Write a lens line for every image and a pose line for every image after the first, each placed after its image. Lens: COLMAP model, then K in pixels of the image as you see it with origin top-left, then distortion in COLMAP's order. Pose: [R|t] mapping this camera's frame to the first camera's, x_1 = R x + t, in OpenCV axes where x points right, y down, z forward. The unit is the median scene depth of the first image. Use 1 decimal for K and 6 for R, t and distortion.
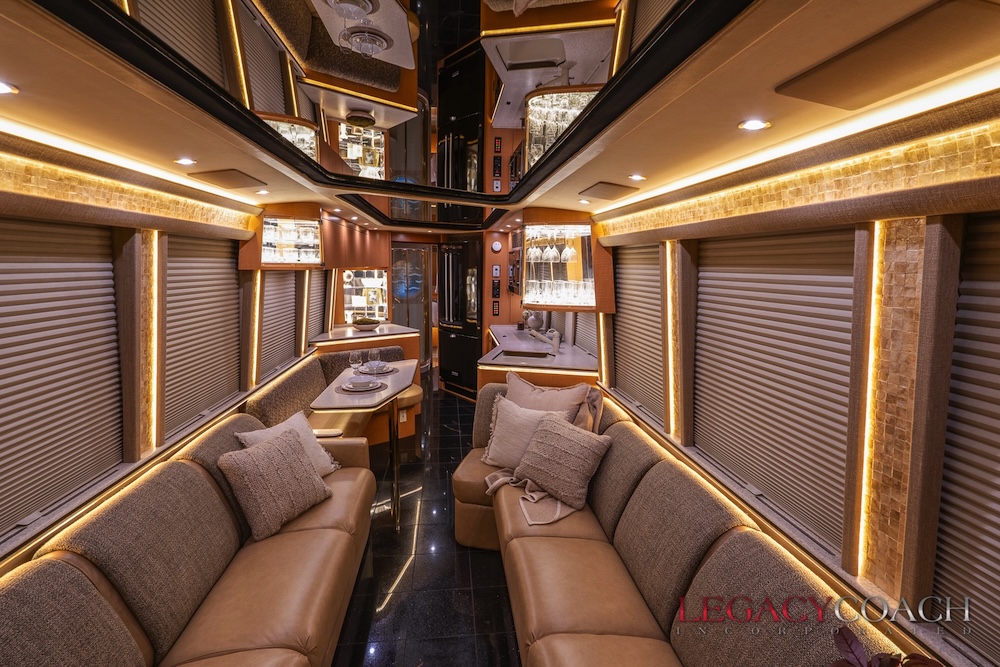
lens RADIAL K [[461.8, 0, 501.8], [0, 461.8, 343.2], [0, 0, 1]] dist [0.000621, 0.000406]
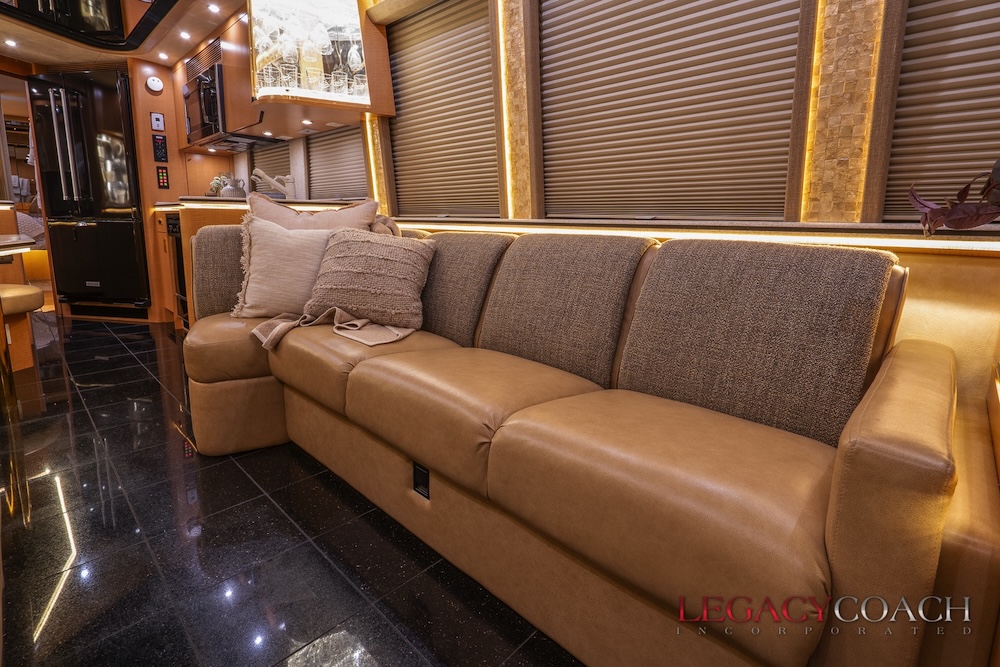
lens RADIAL K [[475.2, 0, 502.0], [0, 475.2, 293.0], [0, 0, 1]] dist [0.000362, 0.000663]
pose [[0.770824, -0.100918, 0.629004, -0.150153], [0.105838, 0.993938, 0.029768, 0.222133], [-0.628195, 0.043627, 0.776832, 0.245607]]
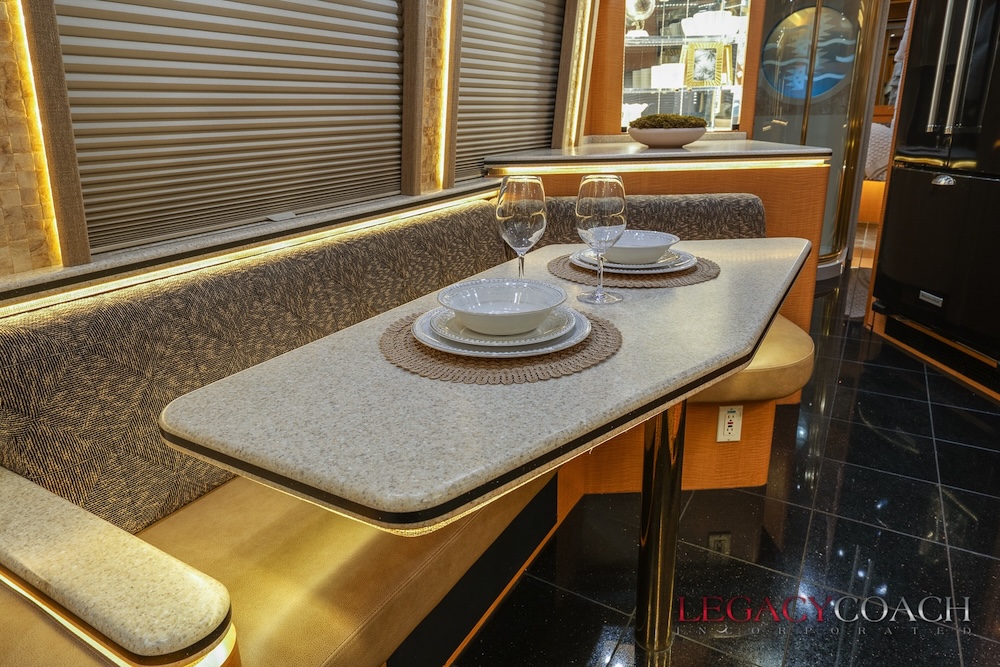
lens RADIAL K [[636.3, 0, 489.6], [0, 636.3, 299.6], [0, 0, 1]] dist [0.004586, 0.000872]
pose [[0.790761, 0.144379, -0.594855, -0.149153], [-0.068952, 0.986610, 0.147803, 0.040130], [0.608230, -0.075860, 0.790128, 0.845735]]
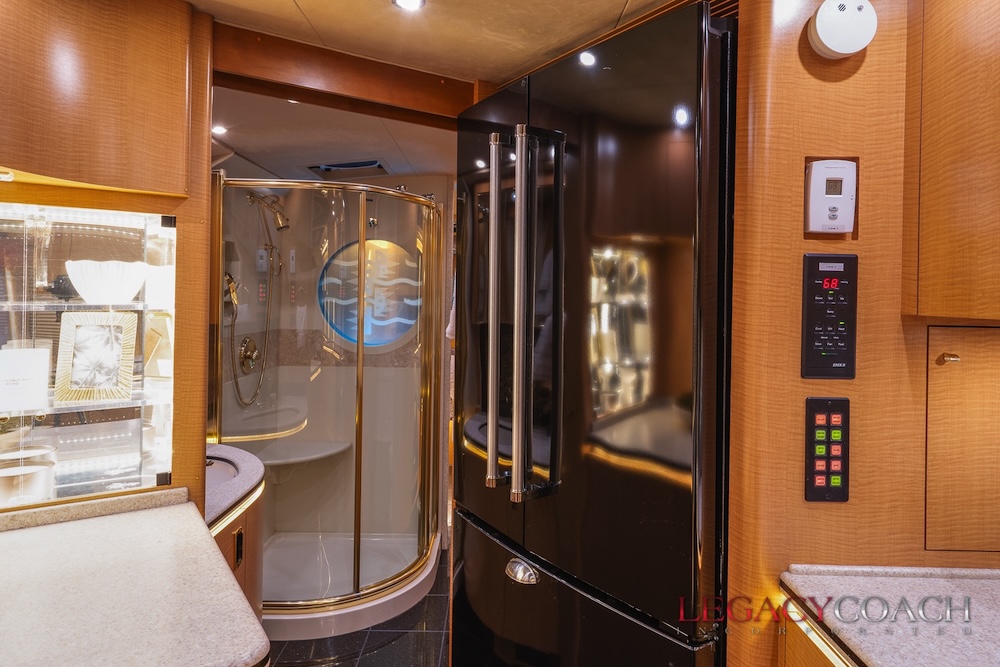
lens RADIAL K [[636.3, 0, 489.6], [0, 636.3, 299.6], [0, 0, 1]] dist [0.004586, 0.000872]
pose [[0.992256, 0.003667, -0.124159, -0.162975], [-0.023874, 0.986558, -0.161657, -0.151872], [0.121897, 0.163369, 0.979005, 1.363802]]
